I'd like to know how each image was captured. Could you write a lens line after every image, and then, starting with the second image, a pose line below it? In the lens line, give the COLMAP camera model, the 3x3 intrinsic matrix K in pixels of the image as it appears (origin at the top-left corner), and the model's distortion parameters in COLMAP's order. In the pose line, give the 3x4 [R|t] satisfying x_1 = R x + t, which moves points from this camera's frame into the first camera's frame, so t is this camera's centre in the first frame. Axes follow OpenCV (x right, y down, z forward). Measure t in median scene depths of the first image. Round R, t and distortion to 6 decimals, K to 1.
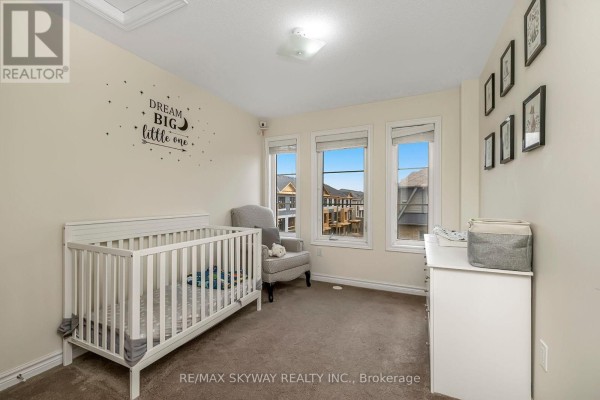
lens RADIAL K [[259.4, 0, 299.1], [0, 259.4, 199.6], [0, 0, 1]] dist [0.008420, 0.000022]
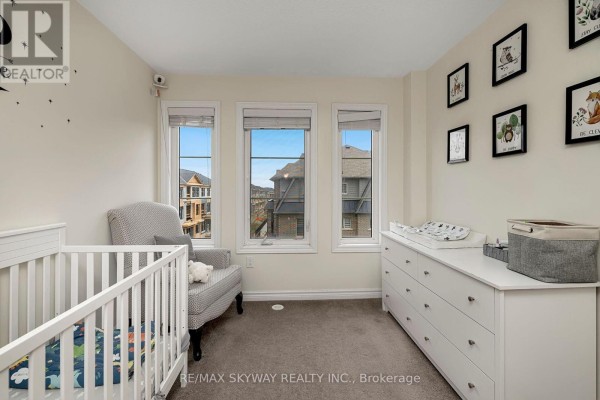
lens RADIAL K [[259.4, 0, 298.8], [0, 259.4, 189.0], [0, 0, 1]] dist [0.008420, 0.000022]
pose [[0.881230, 0.000392, 0.472688, -0.164121], [-0.000667, 1.000000, 0.000415, -0.012684], [-0.472688, -0.000681, 0.881230, 0.289990]]
